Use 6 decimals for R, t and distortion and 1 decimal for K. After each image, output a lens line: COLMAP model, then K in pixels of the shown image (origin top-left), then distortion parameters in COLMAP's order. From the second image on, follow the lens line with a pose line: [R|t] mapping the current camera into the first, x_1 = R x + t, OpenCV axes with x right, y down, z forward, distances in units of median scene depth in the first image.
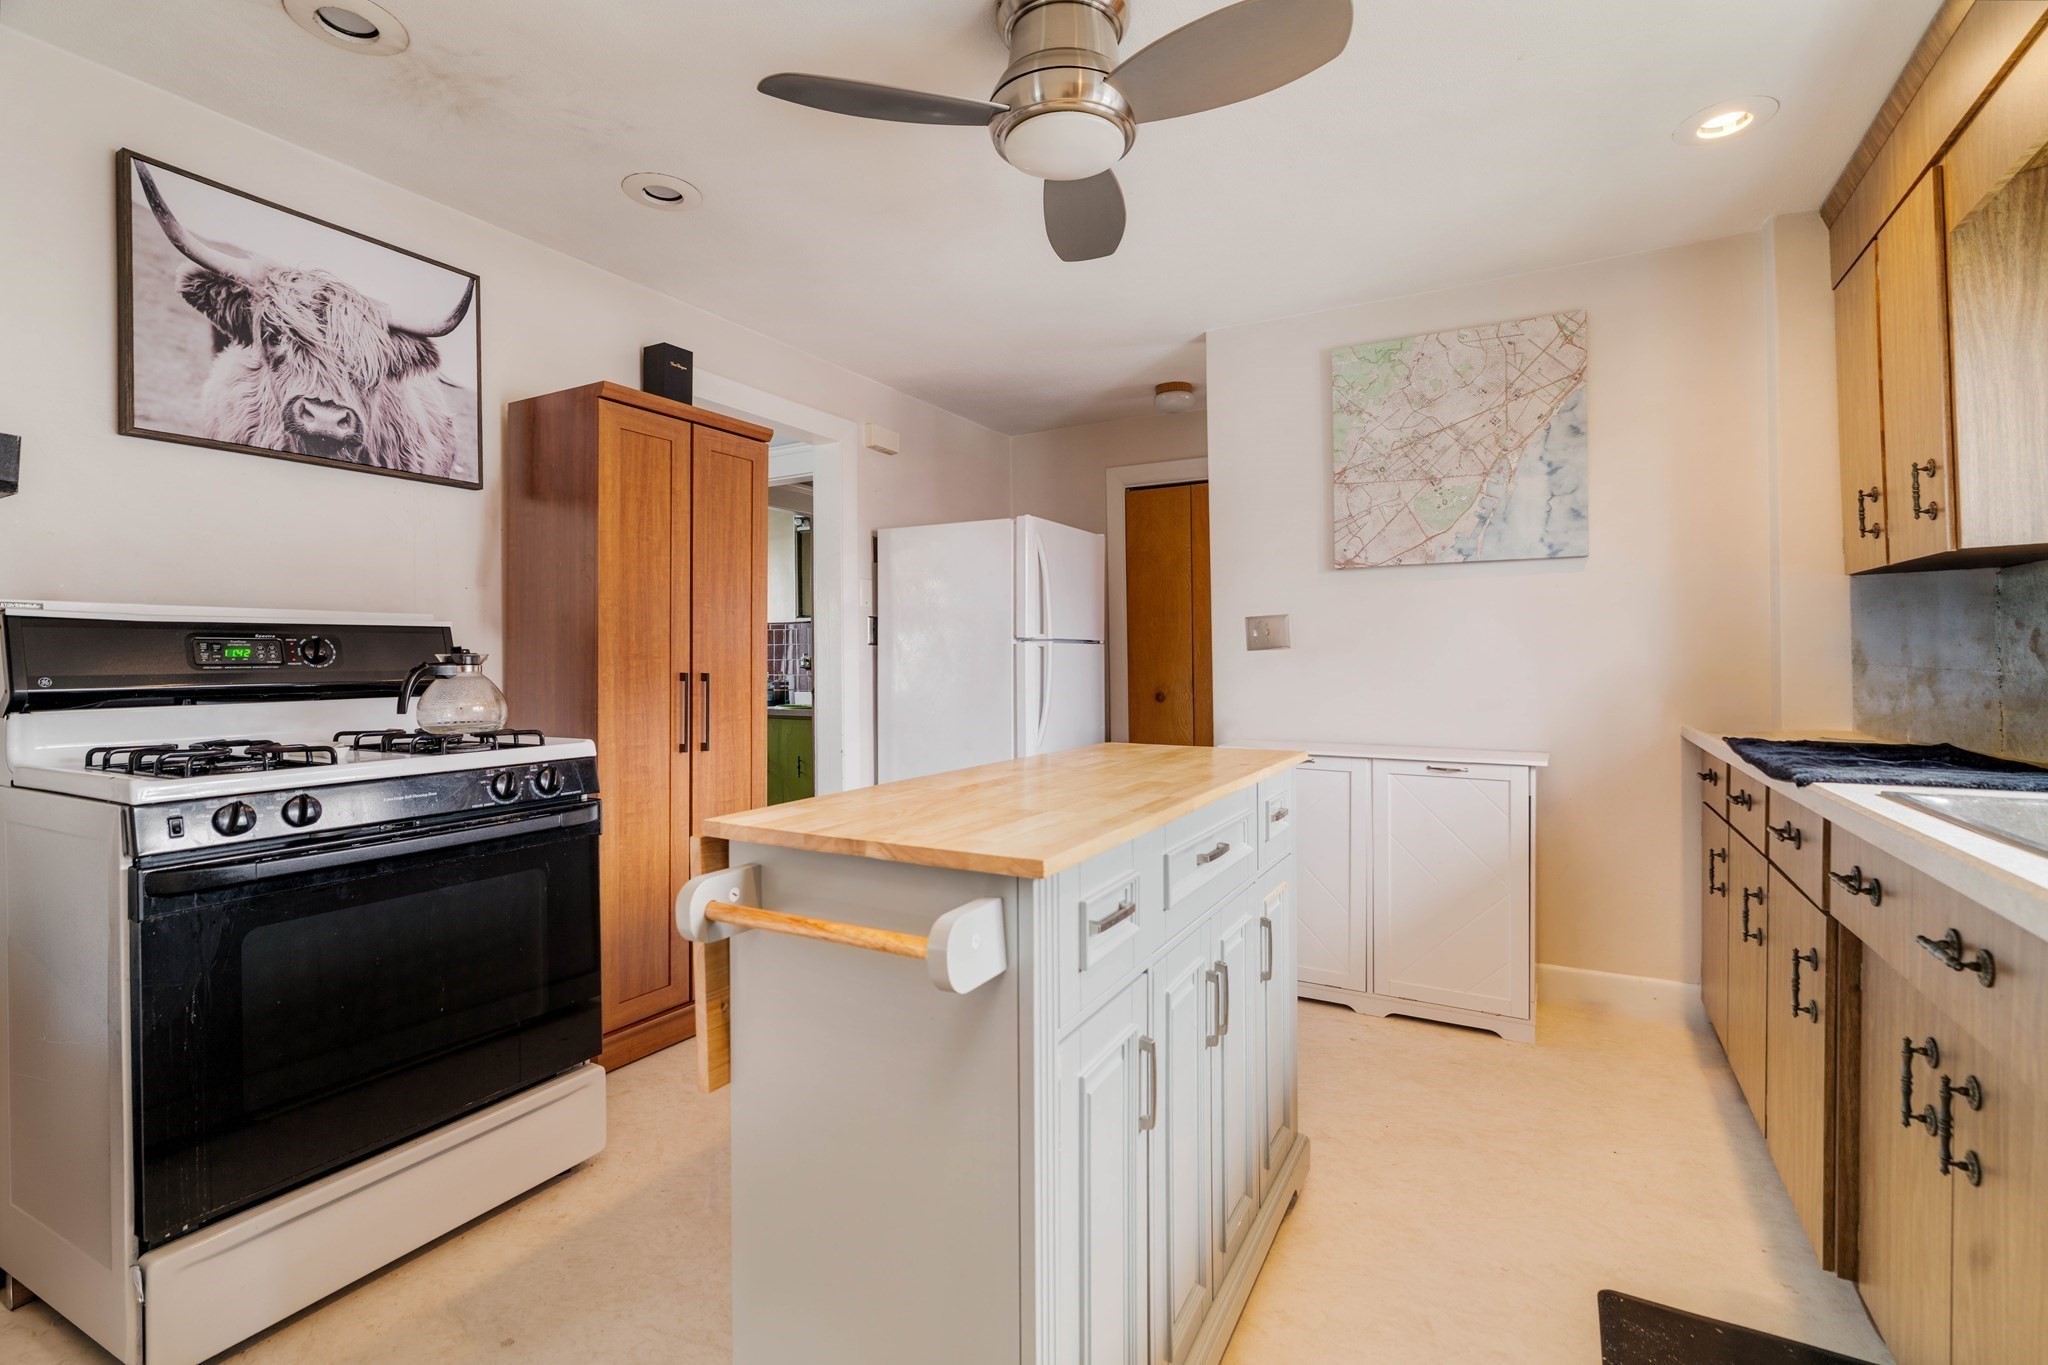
lens RADIAL K [[911.8, 0, 1033.0], [0, 911.8, 661.7], [0, 0, 1]] dist [-0.013058, 0.000567]
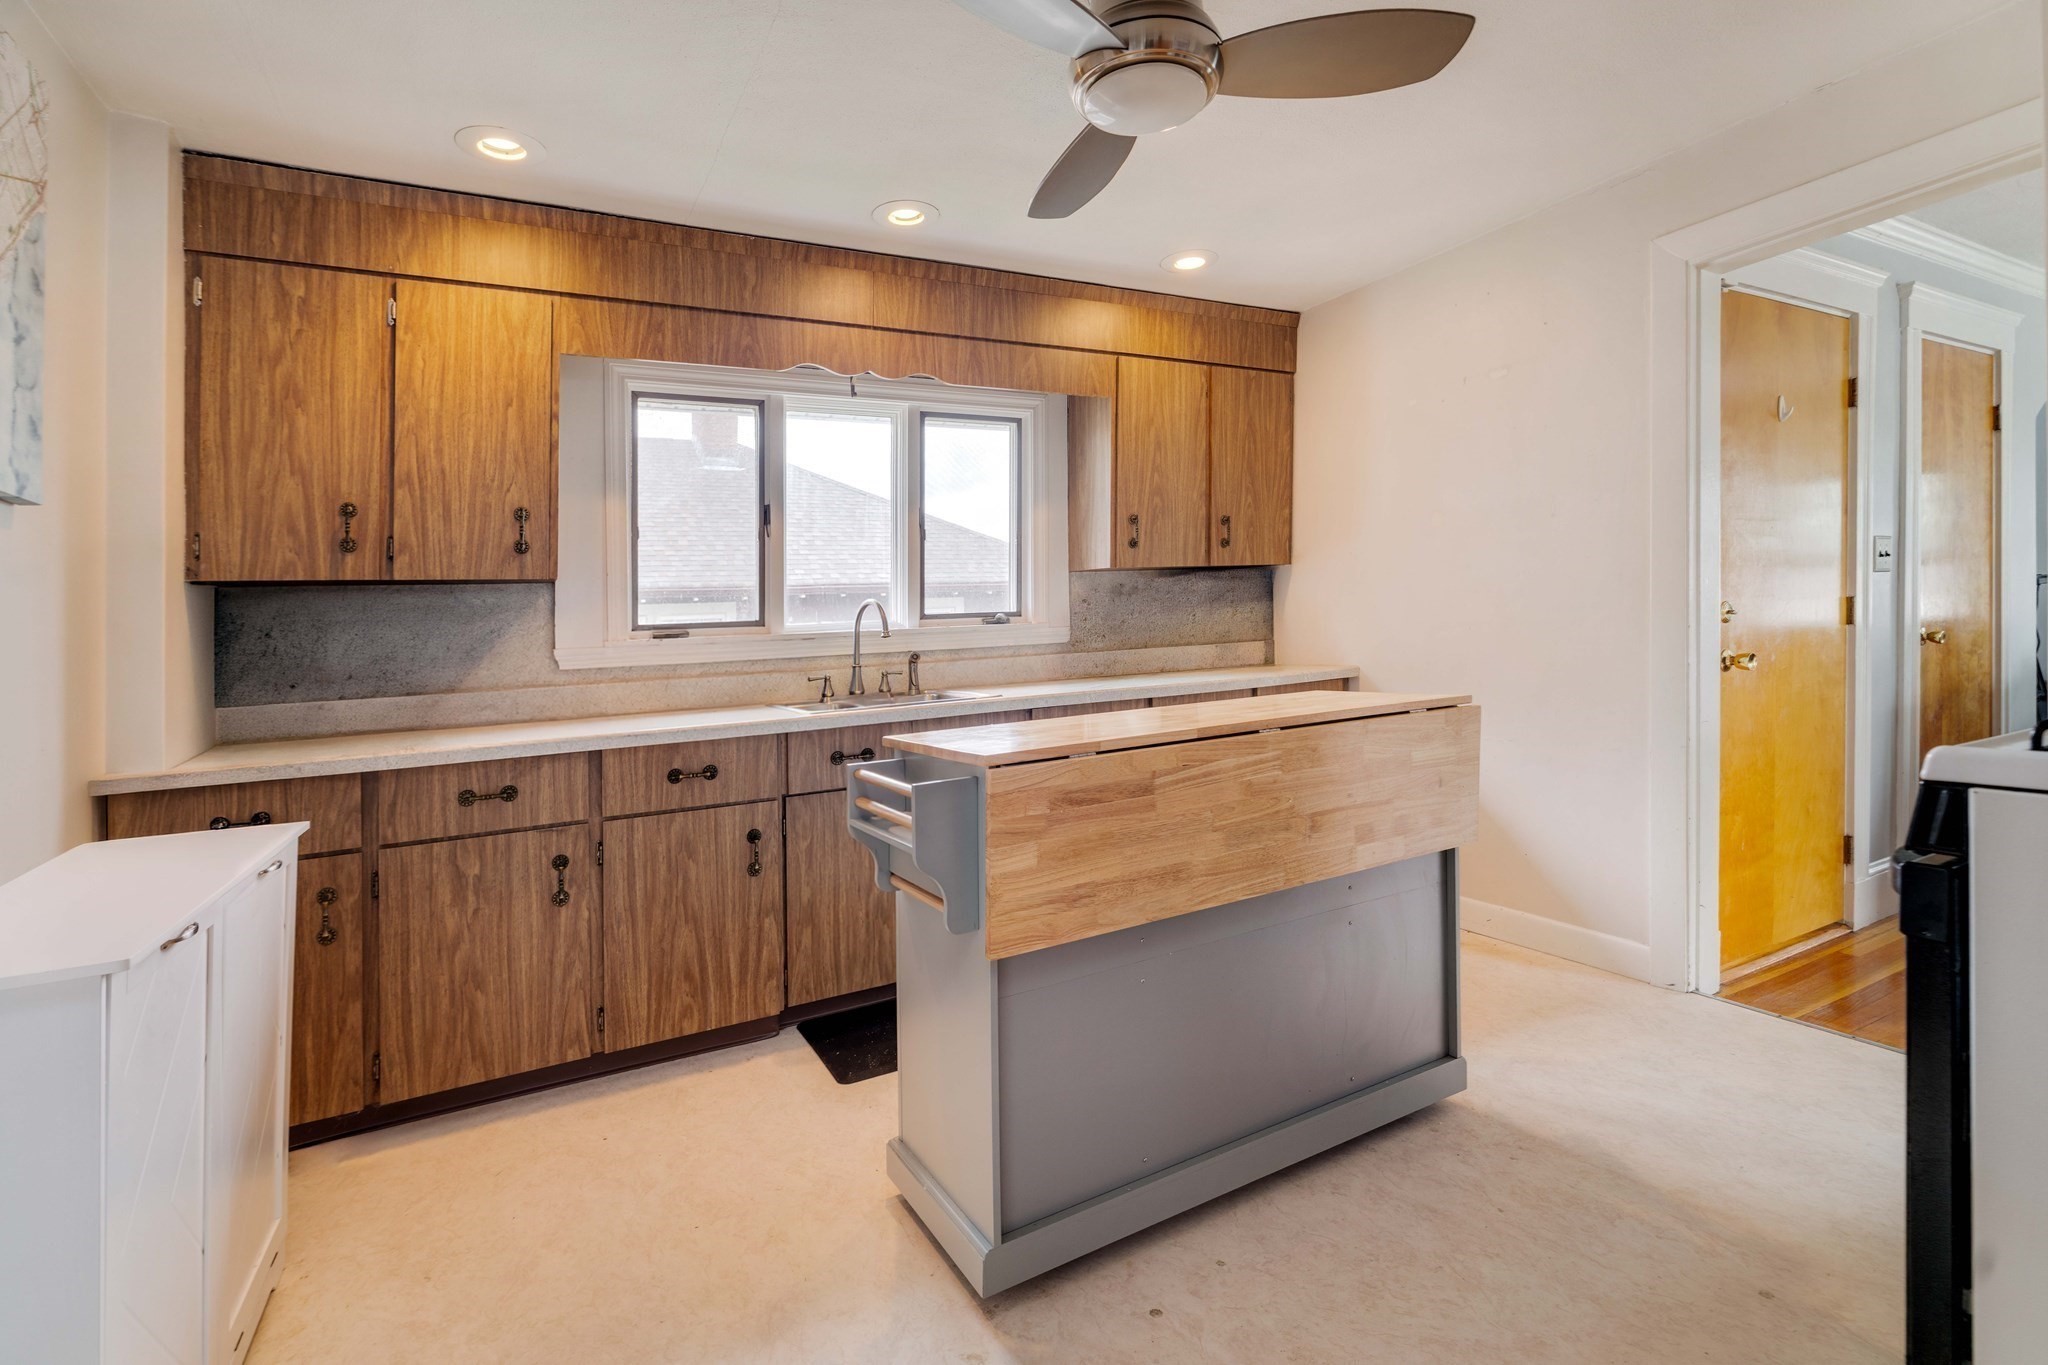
lens RADIAL K [[950.7, 0, 1028.5], [0, 950.7, 660.2], [0, 0, 1]] dist [-0.001213, 0.000109]
pose [[-0.840257, 0.030723, 0.541318, -0.229333], [0.055832, 0.997989, 0.030022, -0.001785], [-0.539306, 0.055449, -0.840282, 1.130269]]
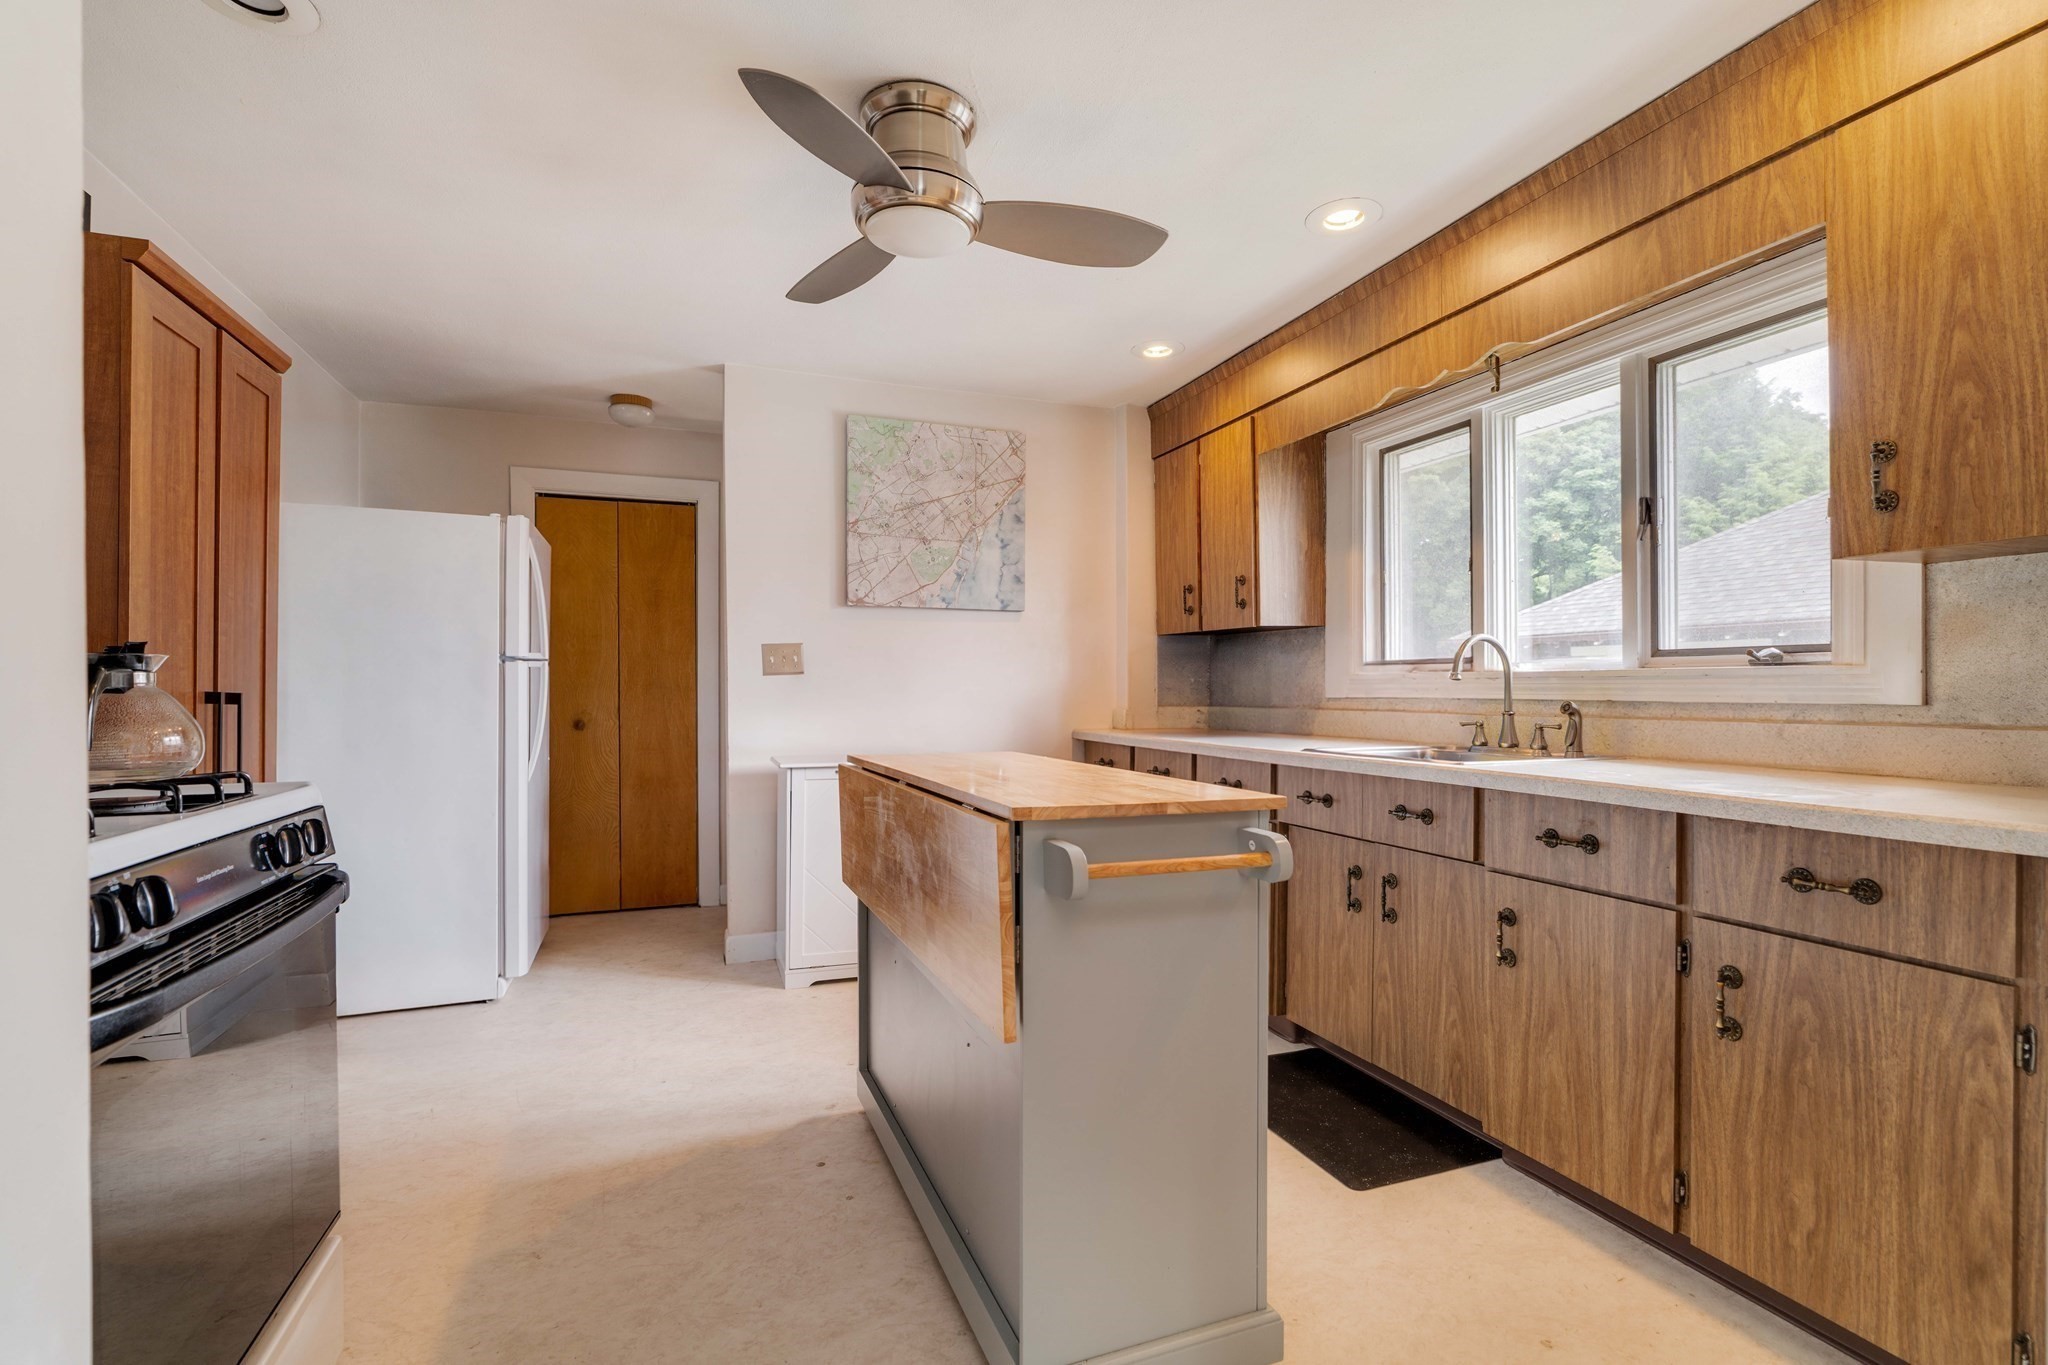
lens RADIAL K [[931.5, 0, 1024.0], [0, 931.5, 682.5], [0, 0, 1]] dist [-0.002108, 0.000205]
pose [[0.648979, 0.011497, 0.760719, -0.448746], [-0.002832, 0.999915, -0.012697, 0.010068], [-0.760801, 0.006086, 0.648957, 0.076321]]
